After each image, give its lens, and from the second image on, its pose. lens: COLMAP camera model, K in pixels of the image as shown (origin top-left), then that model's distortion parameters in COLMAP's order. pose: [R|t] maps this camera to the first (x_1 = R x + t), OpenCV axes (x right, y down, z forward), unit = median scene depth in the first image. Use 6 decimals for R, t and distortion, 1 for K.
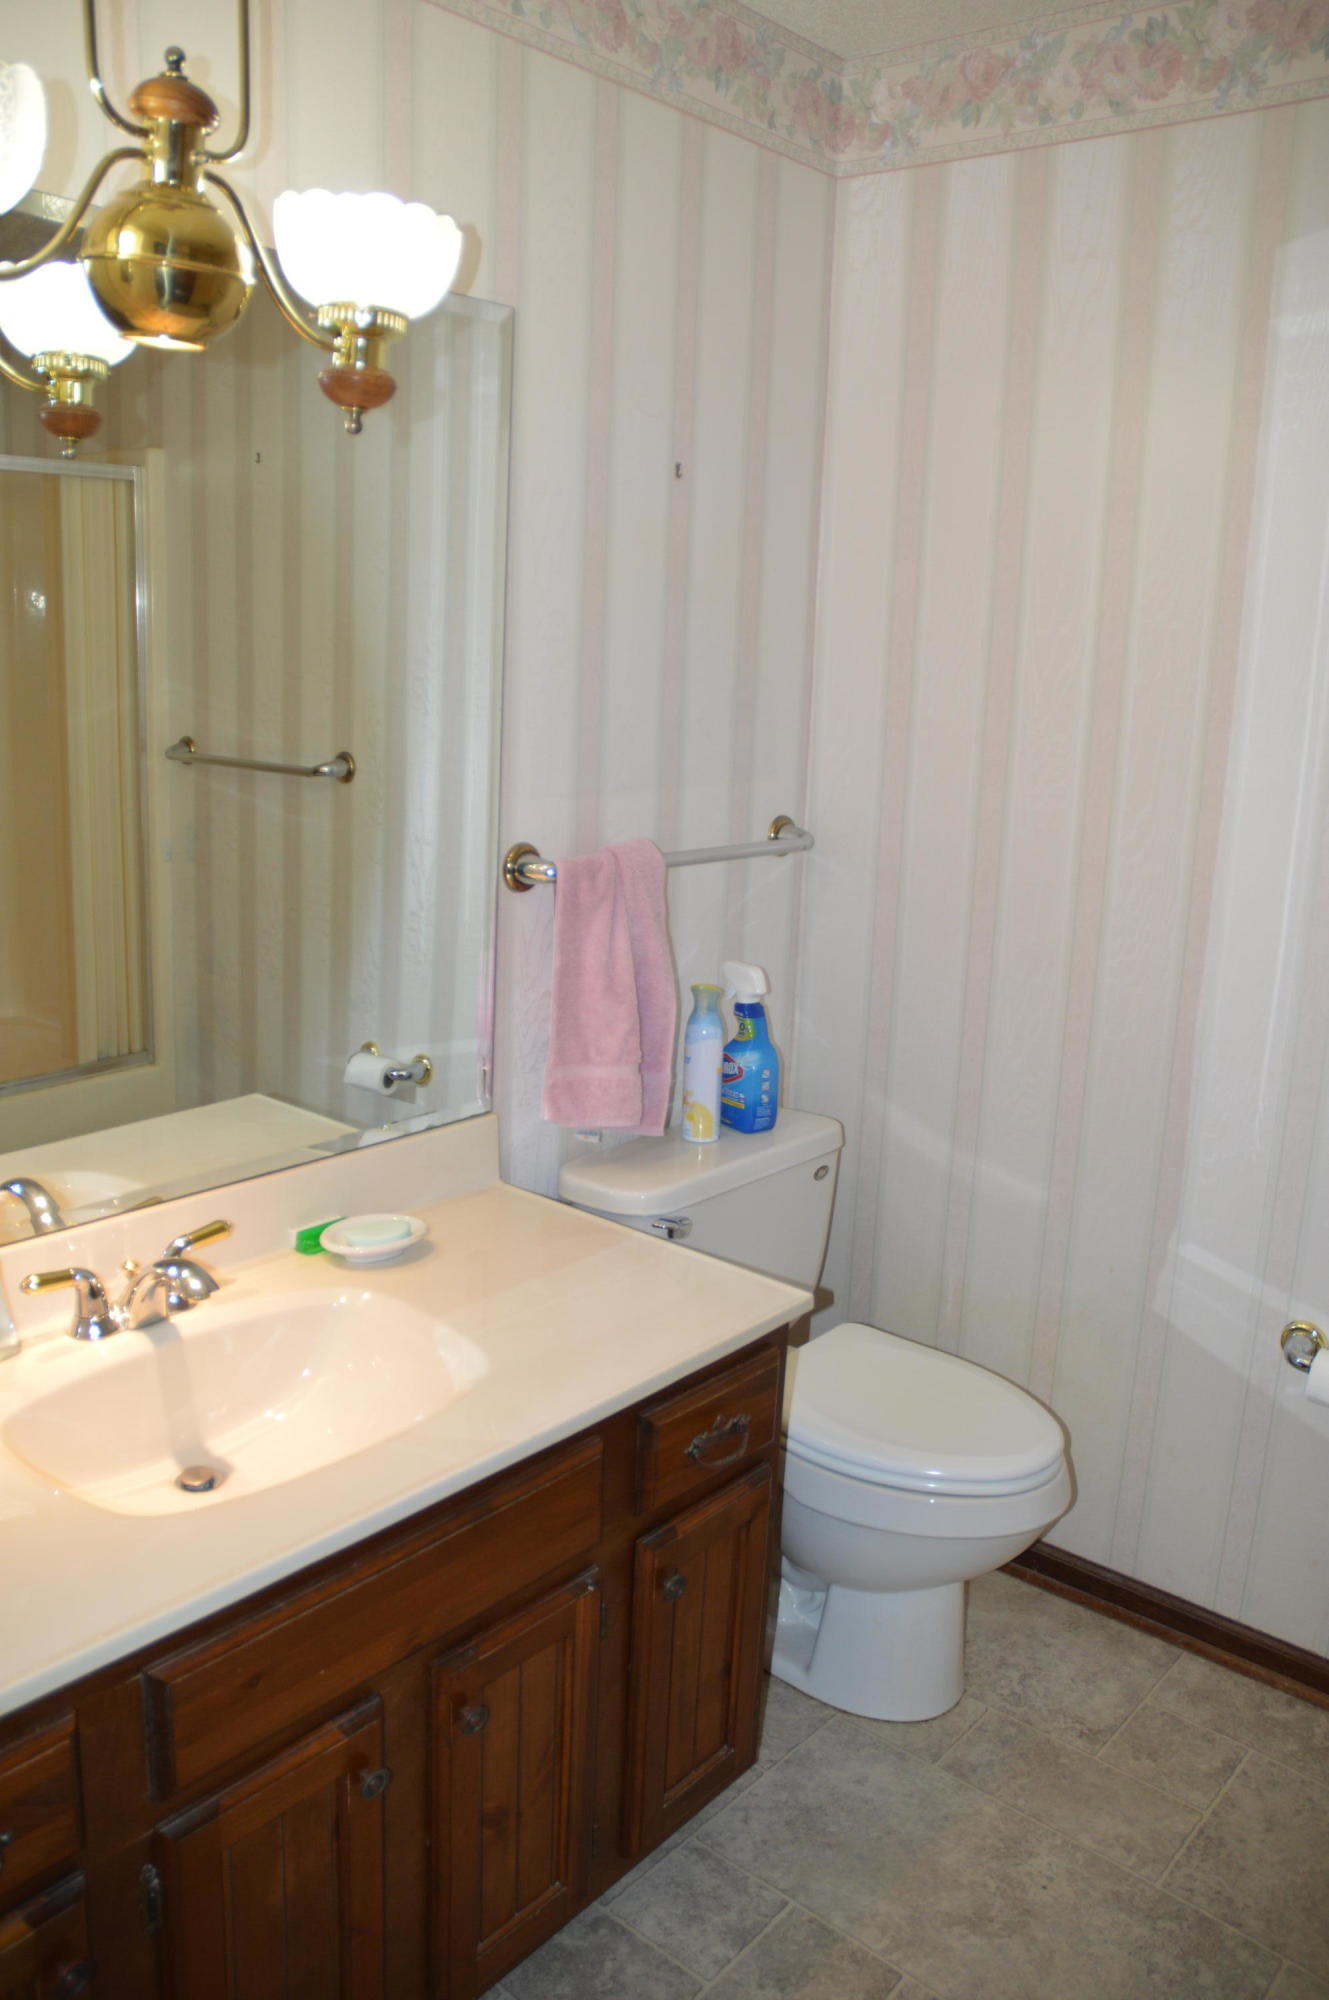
lens RADIAL K [[1583.5, 0, 678.2], [0, 1583.5, 989.7], [0, 0, 1]] dist [-0.173284, 0.135884]
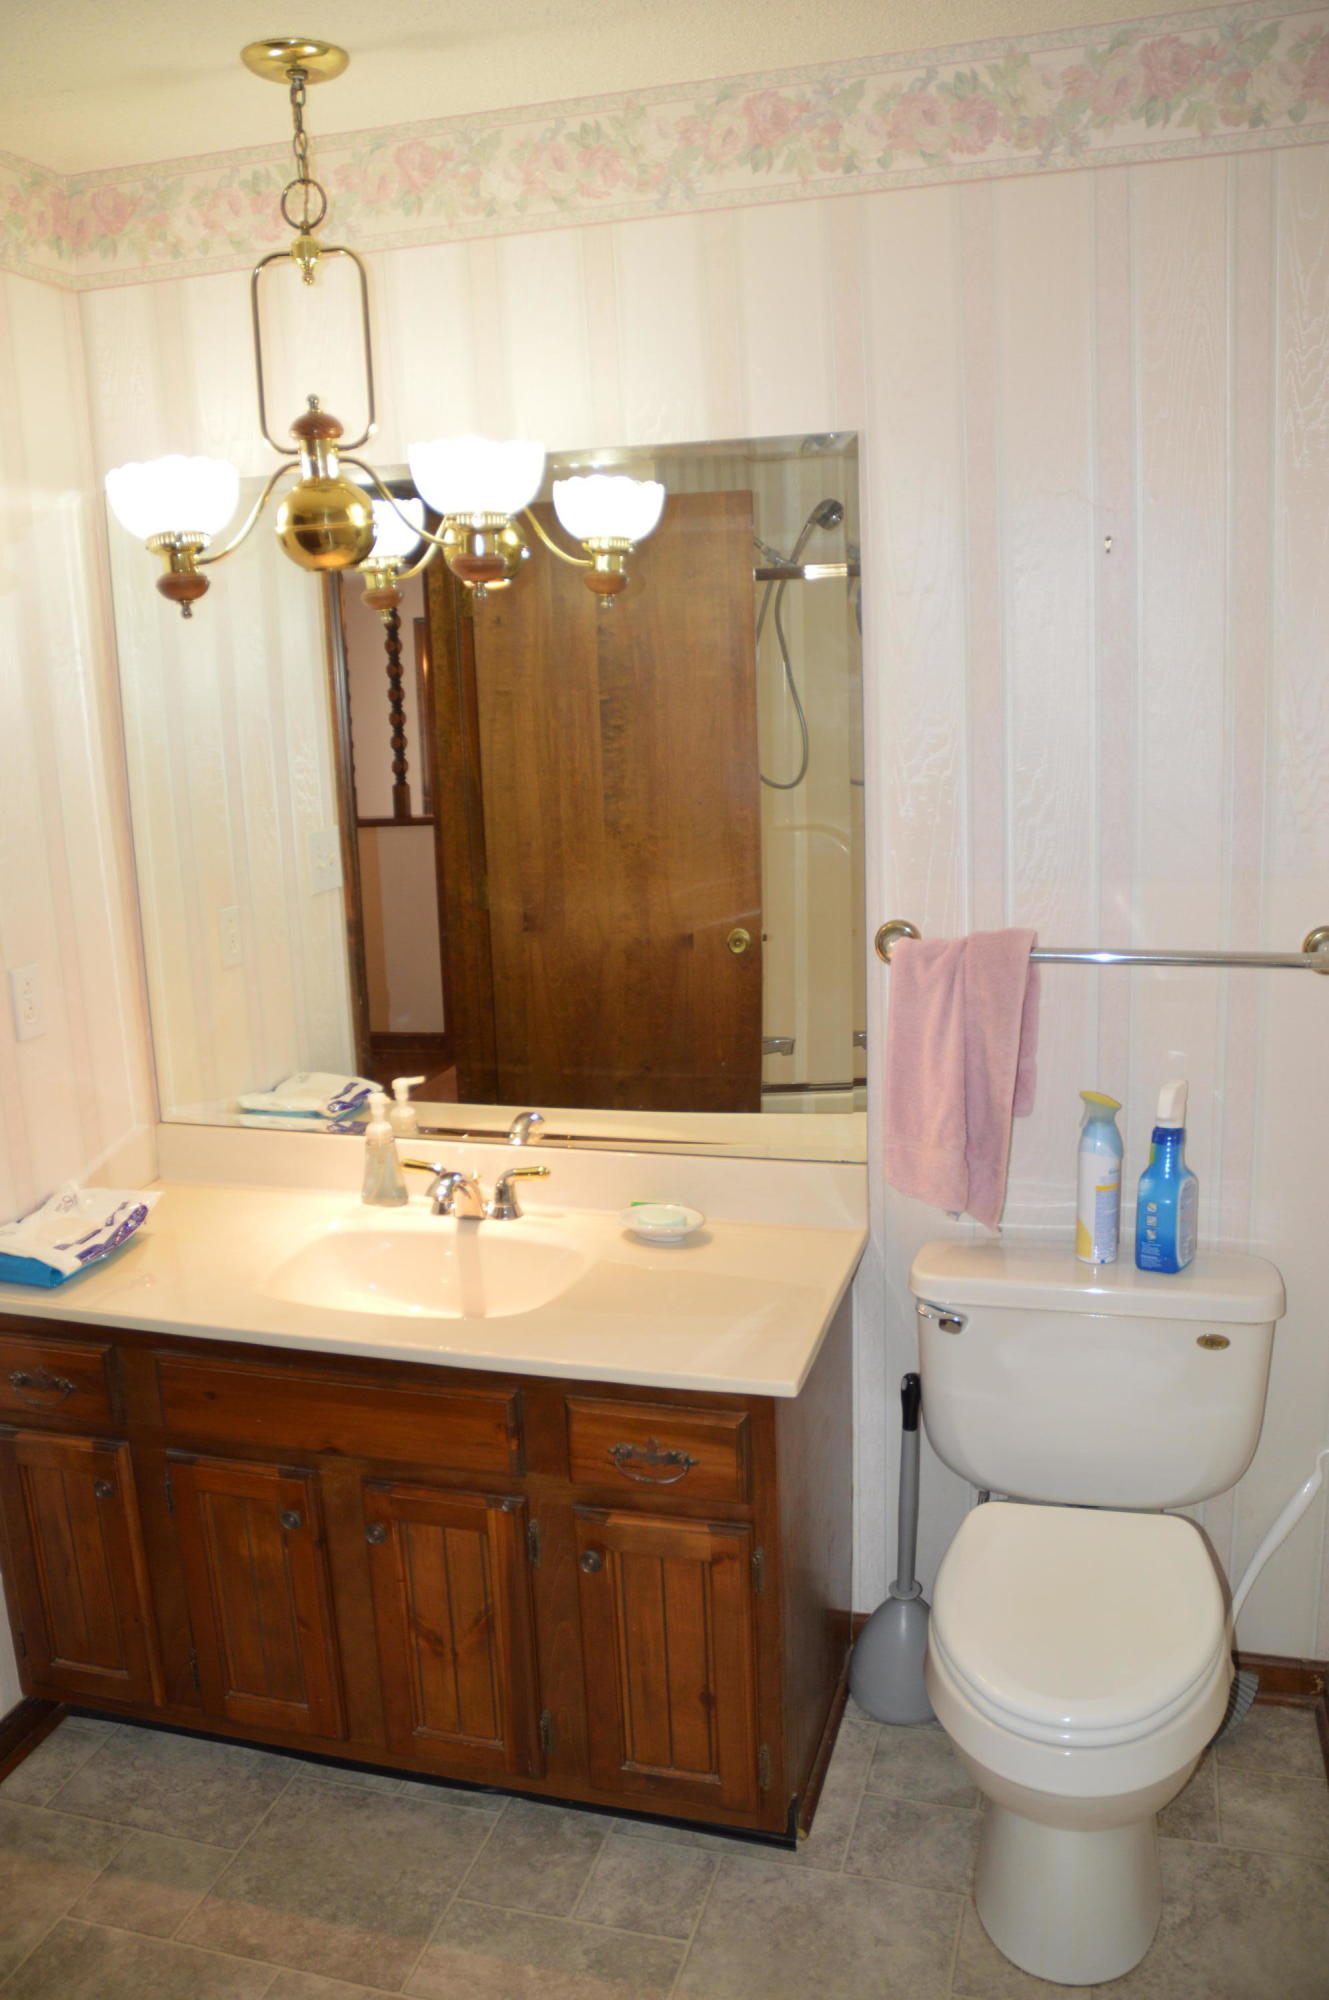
lens RADIAL K [[1583.5, 0, 679.0], [0, 1583.5, 986.6], [0, 0, 1]] dist [-0.173284, 0.135884]
pose [[0.396652, 0.122831, -0.909714, 0.976222], [-0.152407, 0.986065, 0.066687, -0.116892], [0.905229, 0.112195, 0.409845, 0.516341]]
